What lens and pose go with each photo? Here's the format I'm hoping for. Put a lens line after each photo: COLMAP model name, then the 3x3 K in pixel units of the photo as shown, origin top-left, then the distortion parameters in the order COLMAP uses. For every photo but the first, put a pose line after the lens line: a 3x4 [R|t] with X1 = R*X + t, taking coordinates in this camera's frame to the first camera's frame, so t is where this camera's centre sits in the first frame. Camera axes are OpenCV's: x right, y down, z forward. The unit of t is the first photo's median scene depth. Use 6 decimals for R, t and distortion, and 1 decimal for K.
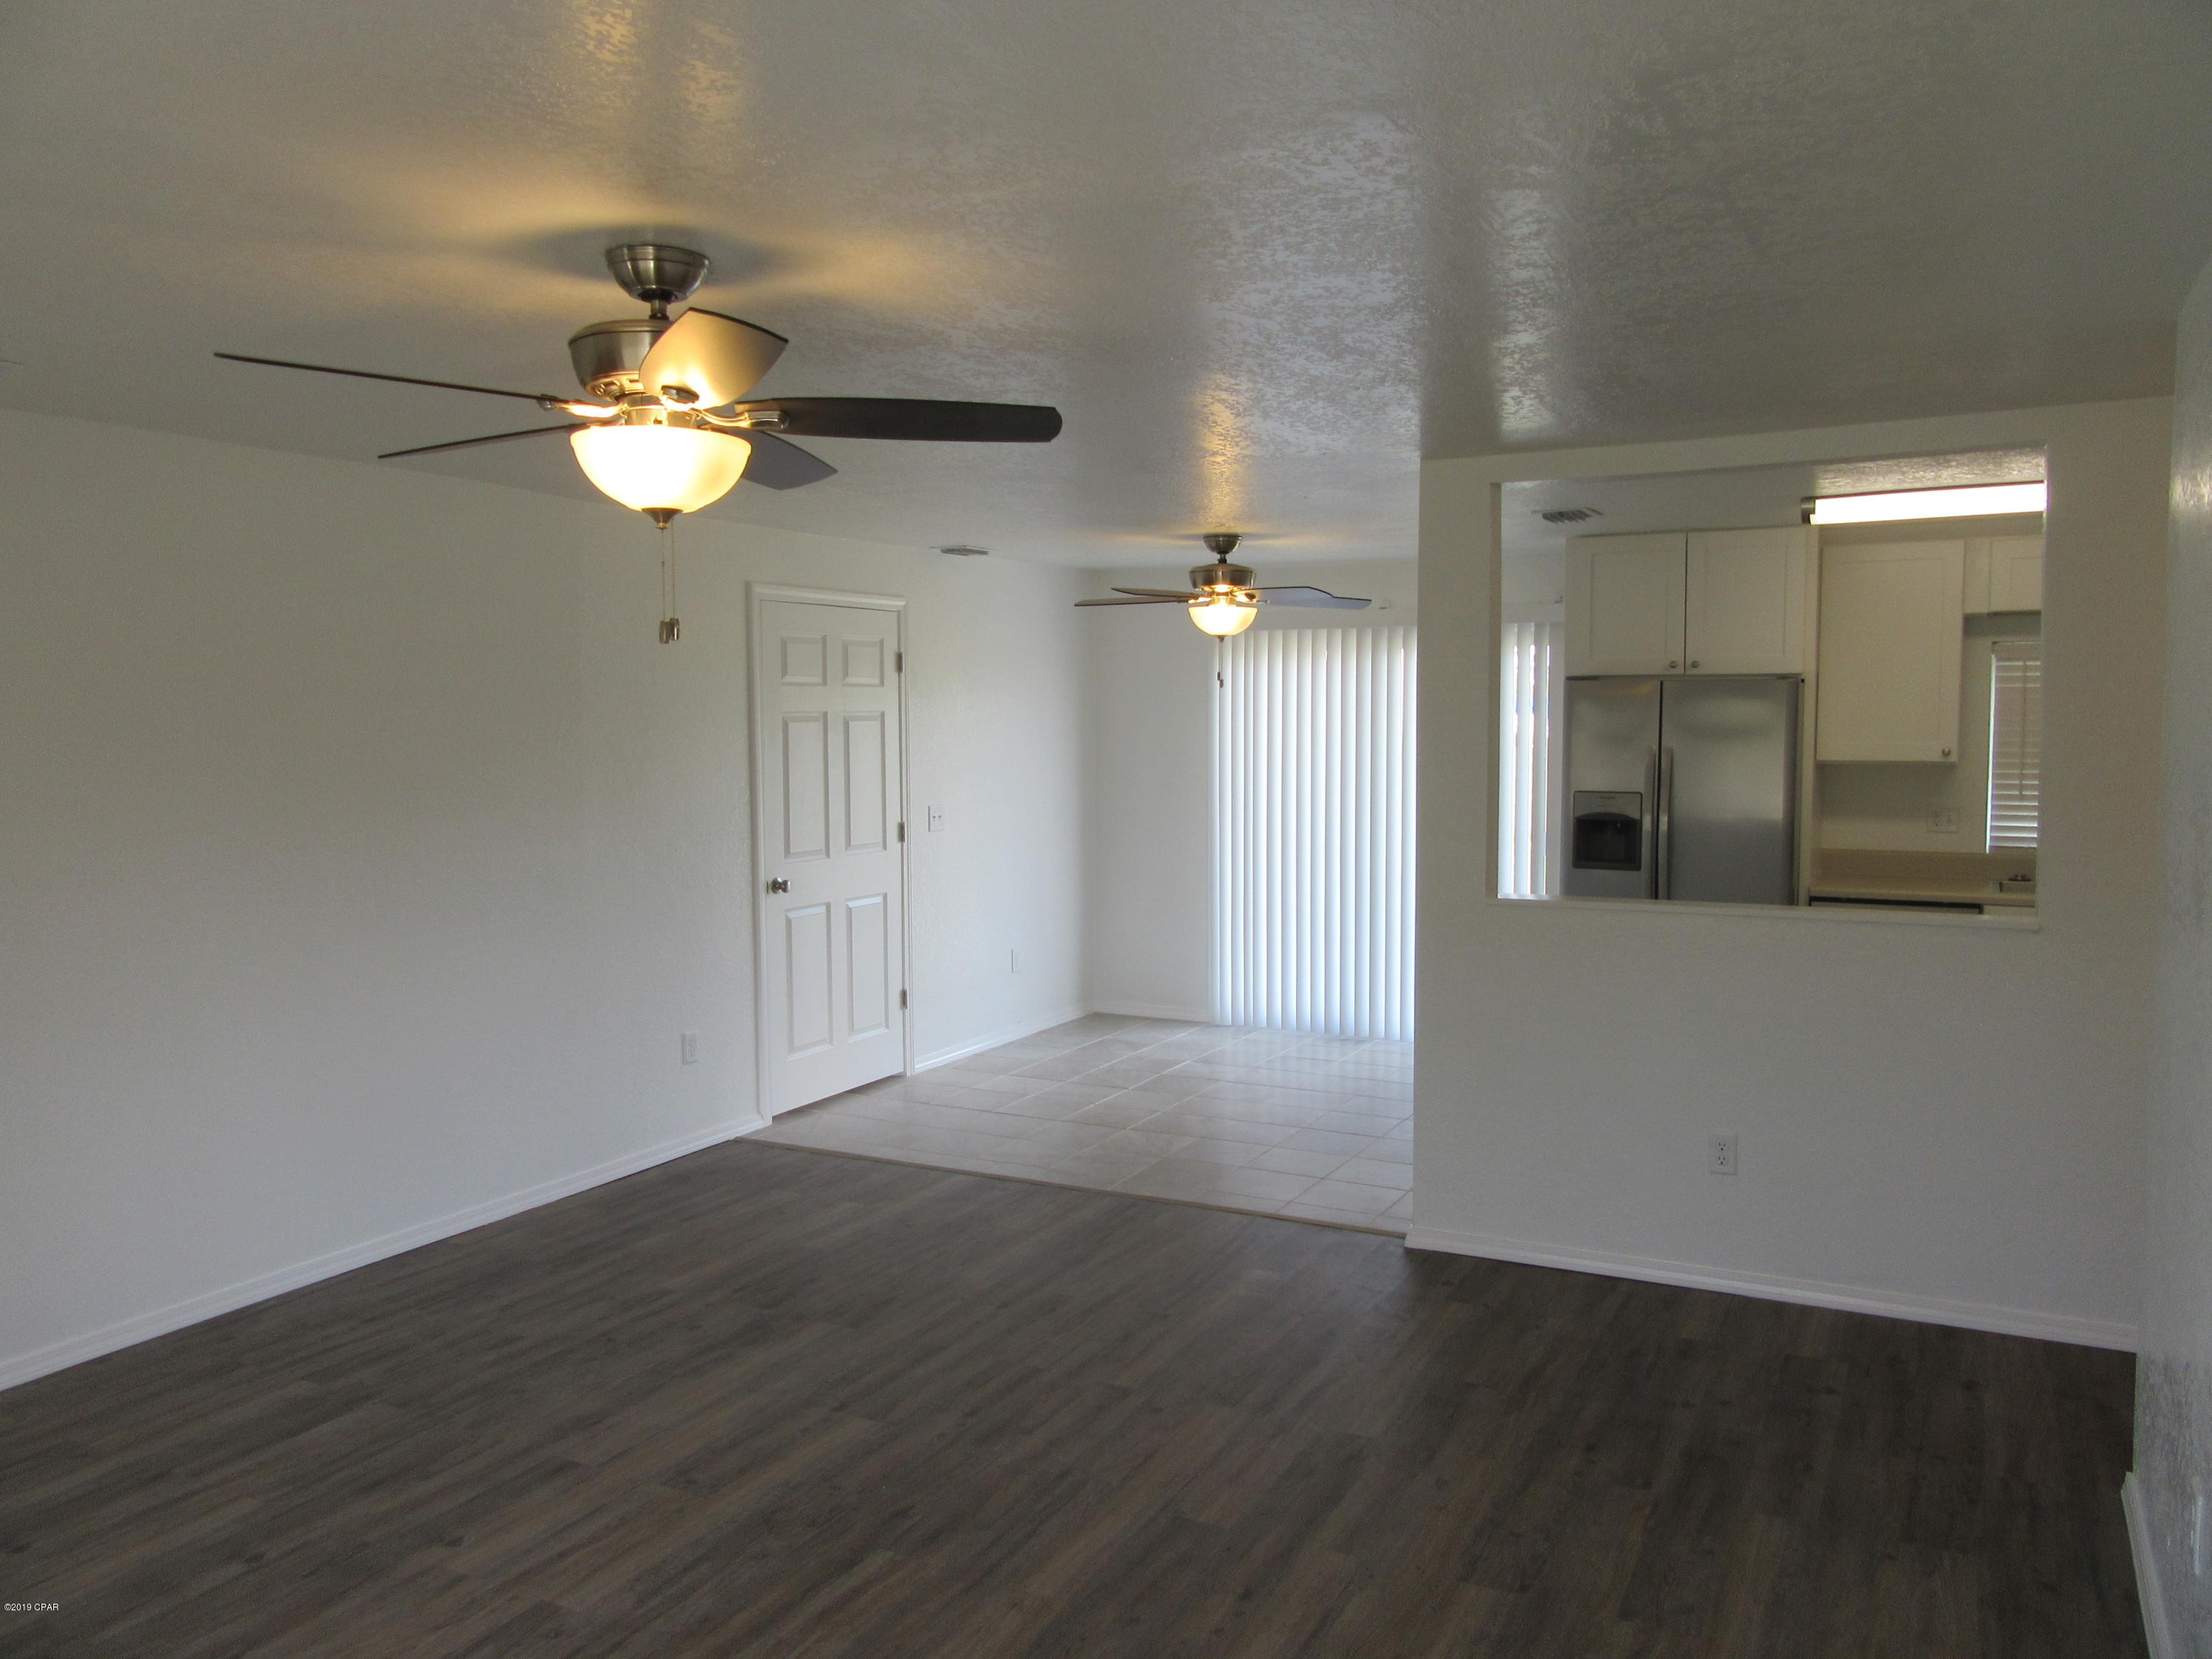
lens RADIAL K [[1629.2, 0, 1106.0], [0, 1629.2, 829.5], [0, 0, 1]] dist [0.001282, 0.002946]
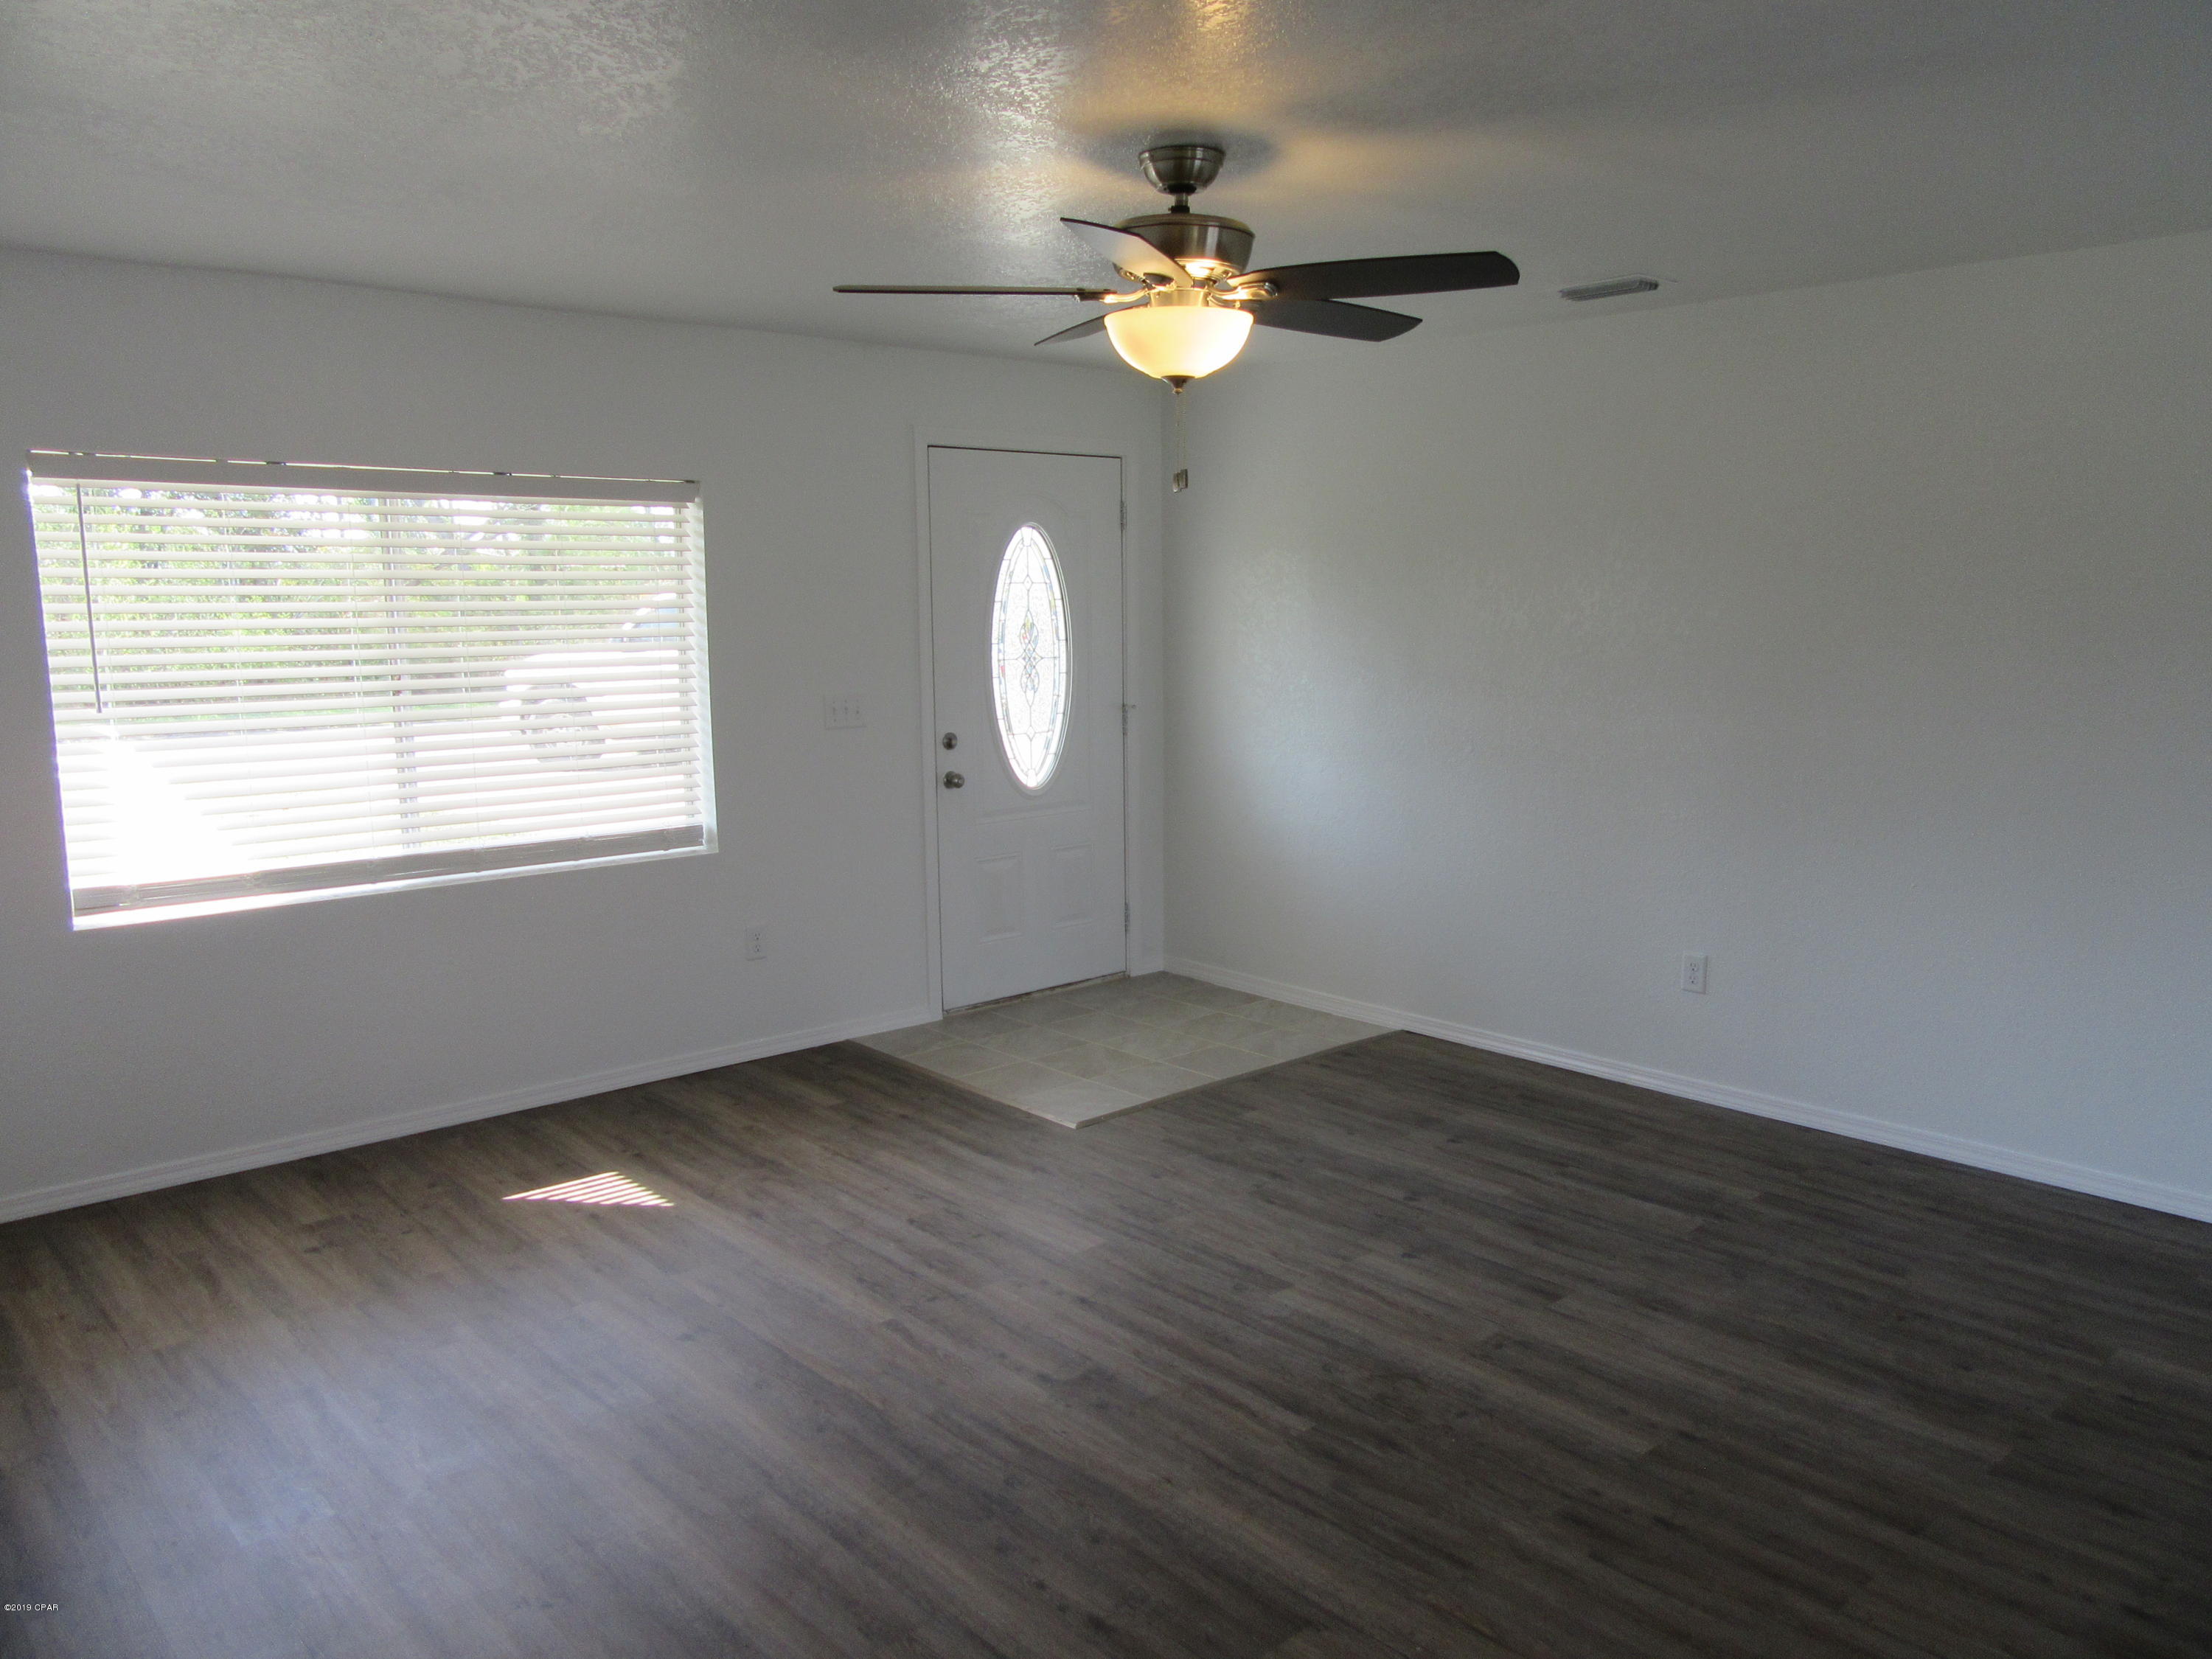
lens RADIAL K [[1629.2, 0, 1106.0], [0, 1629.2, 829.5], [0, 0, 1]] dist [0.001282, 0.002946]
pose [[-0.344092, 0.141373, -0.928232, 0.601648], [-0.052505, 0.984156, 0.169354, -0.049425], [0.937467, 0.107009, -0.331217, 0.936555]]
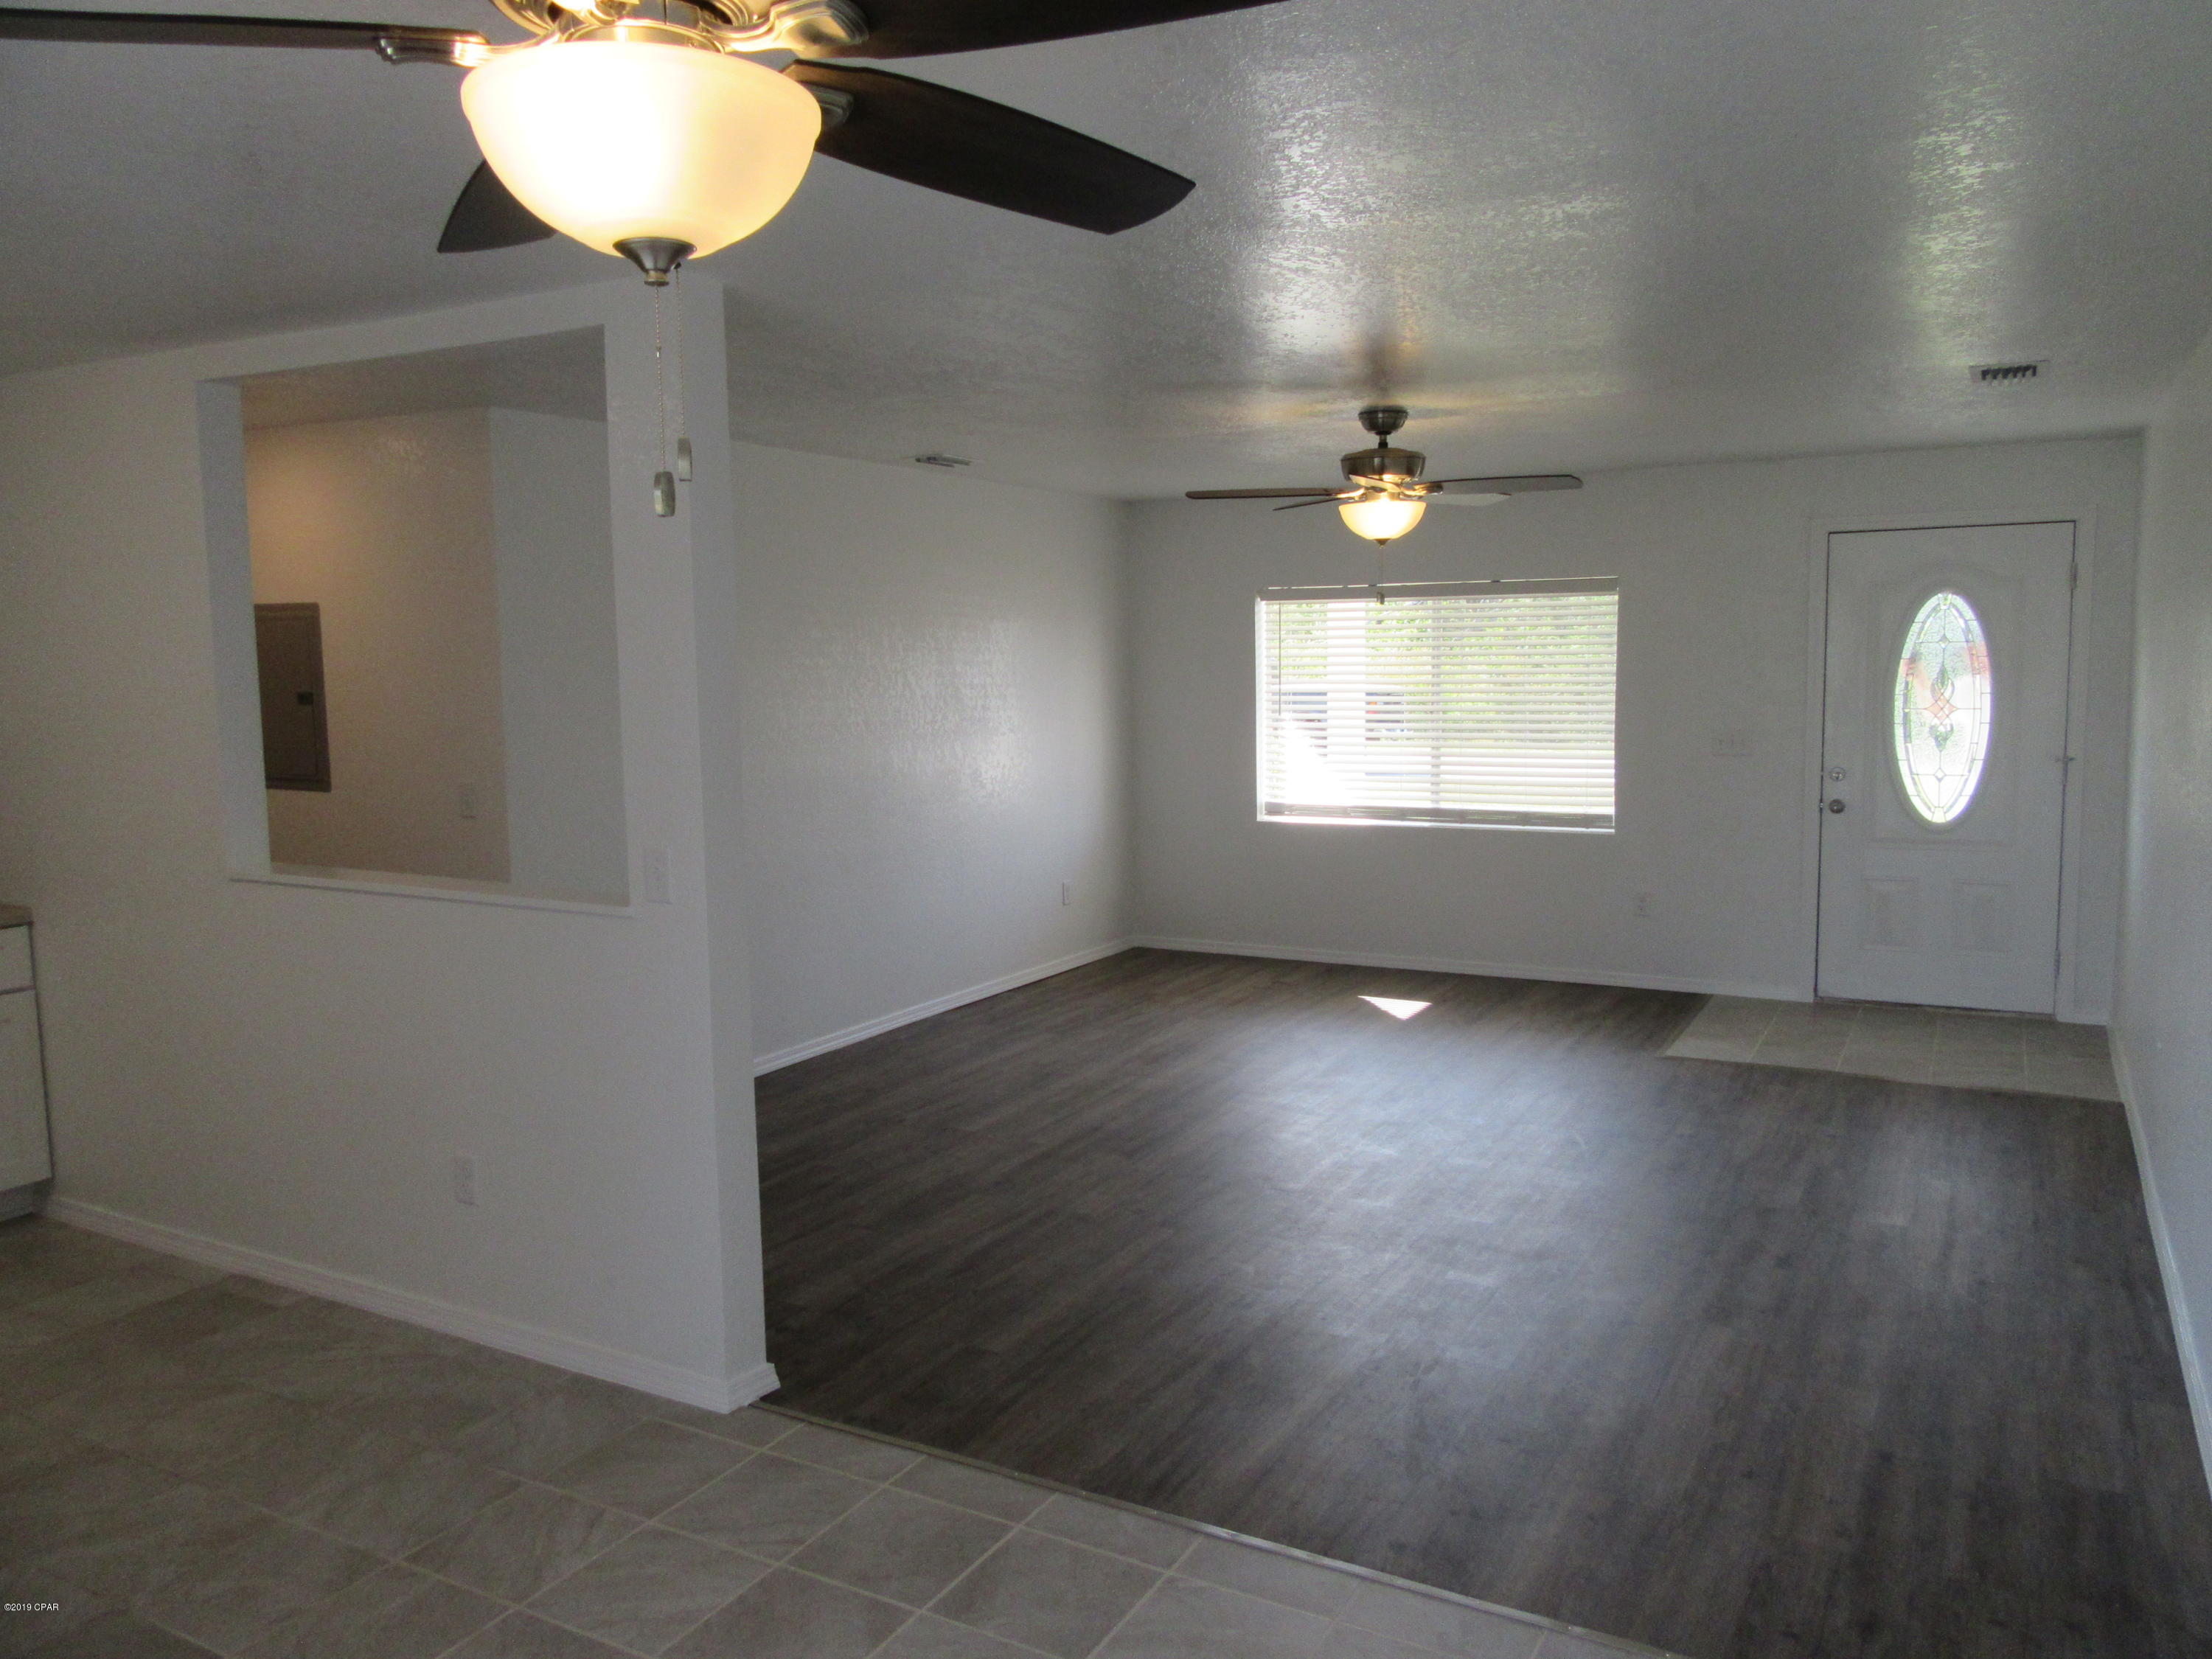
lens RADIAL K [[1629.2, 0, 1106.0], [0, 1629.2, 829.5], [0, 0, 1]] dist [0.001282, 0.002946]
pose [[-0.999606, 0.018621, 0.021025, 0.023946], [0.021987, 0.984623, 0.173304, -0.137395], [-0.017475, 0.173698, -0.984644, 2.088059]]
